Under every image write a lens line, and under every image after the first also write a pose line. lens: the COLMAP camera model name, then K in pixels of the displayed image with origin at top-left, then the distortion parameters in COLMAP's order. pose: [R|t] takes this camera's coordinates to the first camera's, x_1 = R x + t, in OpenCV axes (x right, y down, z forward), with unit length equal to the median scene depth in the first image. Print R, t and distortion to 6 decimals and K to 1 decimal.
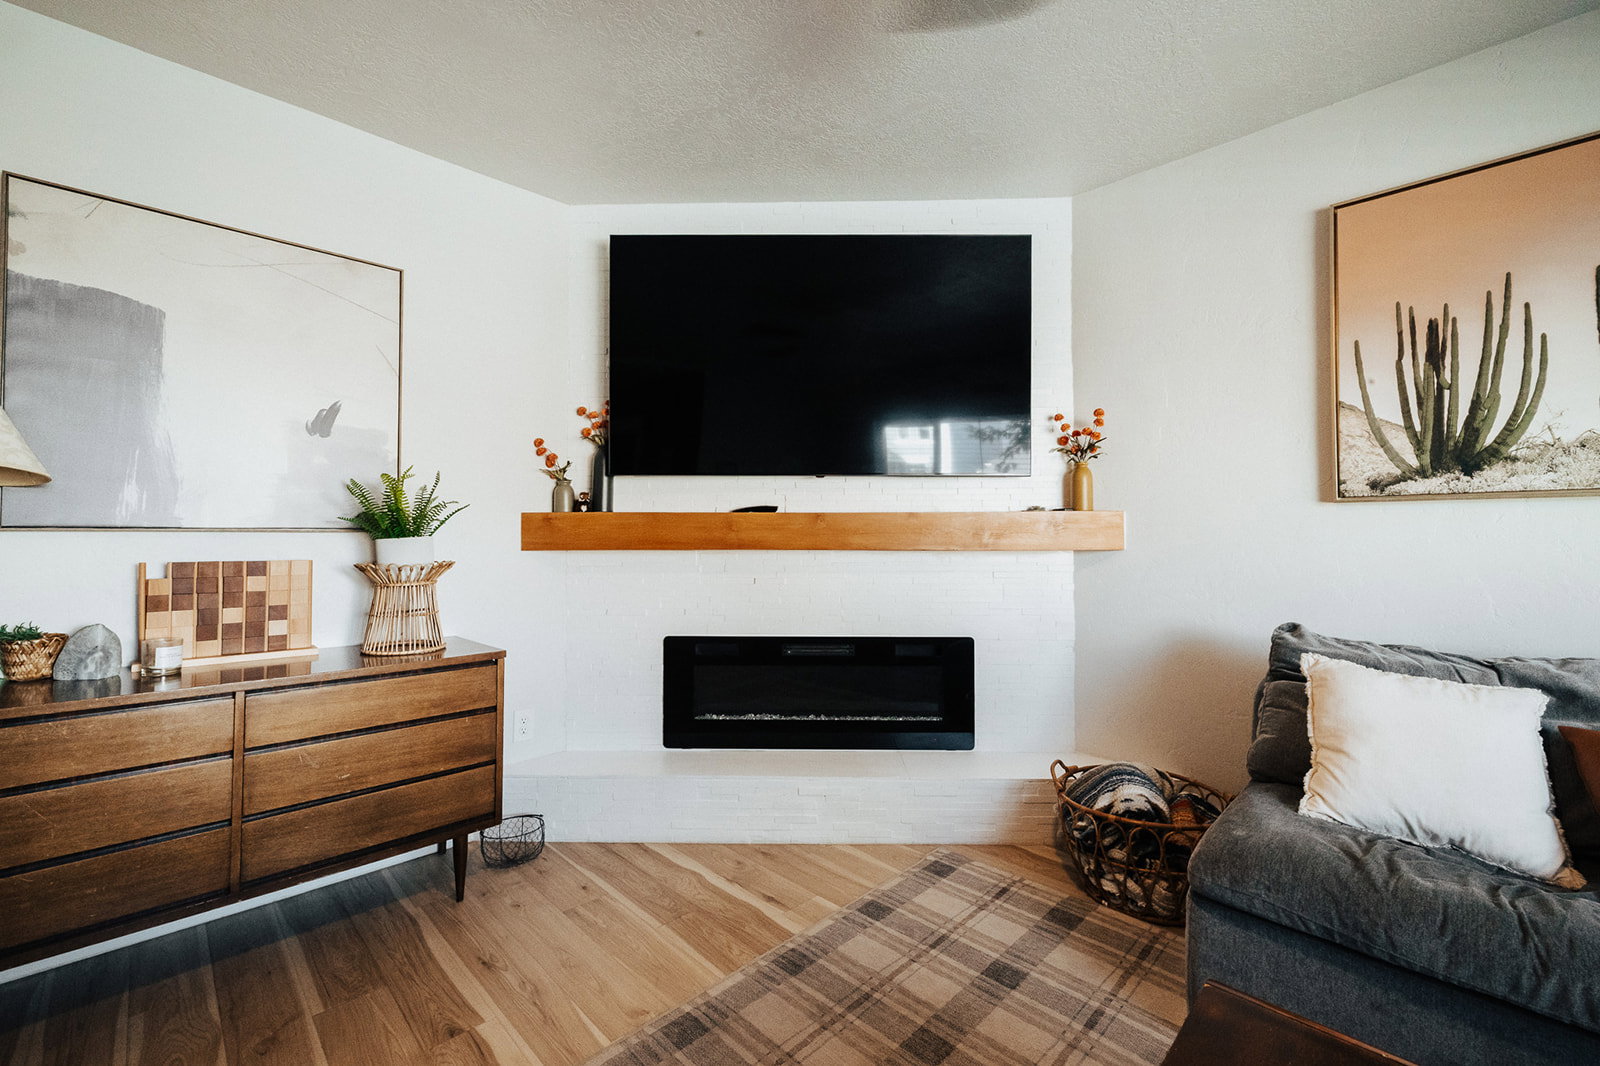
lens RADIAL K [[665.7, 0, 784.4], [0, 665.7, 523.0], [0, 0, 1]] dist [-0.003040, 0.000902]
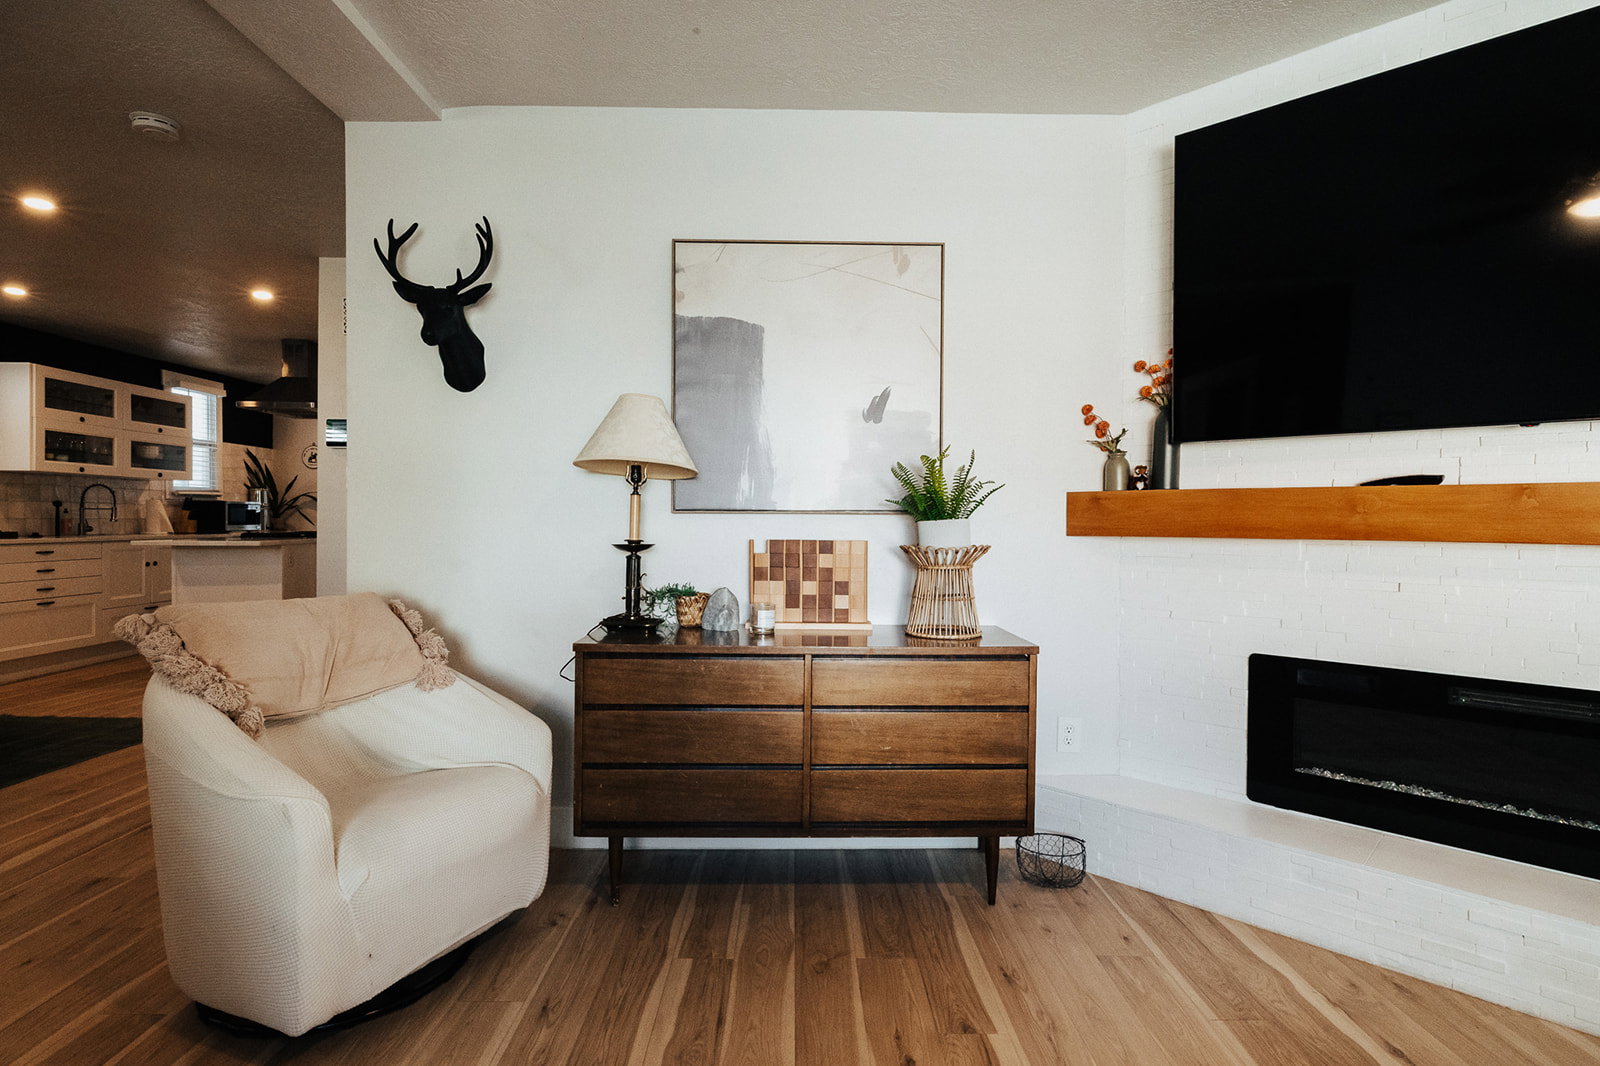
lens RADIAL K [[801.1, 0, 810.1], [0, 801.1, 528.8], [0, 0, 1]] dist [0.004757, -0.000364]
pose [[0.736909, 0.013420, -0.675859, 0.085424], [0.008078, 0.999557, 0.028656, -0.000374], [0.675944, -0.026576, 0.736474, -0.000881]]
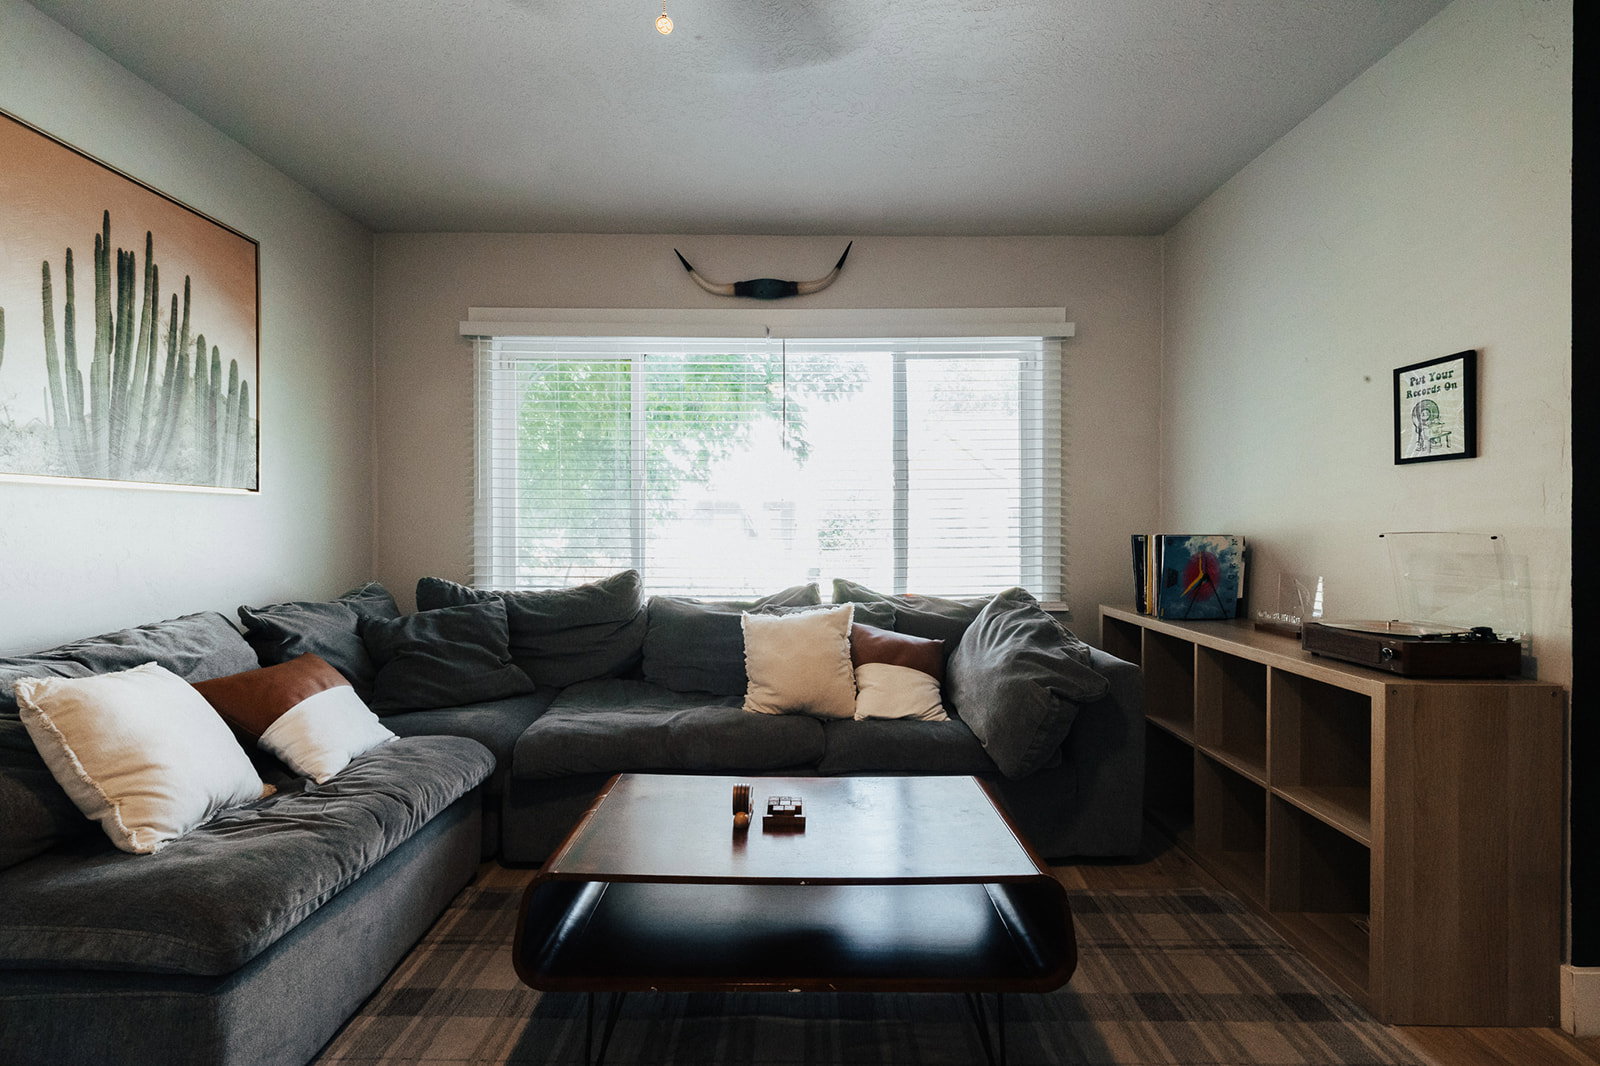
lens RADIAL K [[665.7, 0, 800.2], [0, 665.7, 527.9], [0, 0, 1]] dist [-0.003040, 0.000902]
pose [[-0.724621, -0.009276, 0.689086, -0.288710], [-0.020041, 0.999770, -0.007616, 0.011385], [-0.688857, -0.019329, -0.724640, 0.764377]]
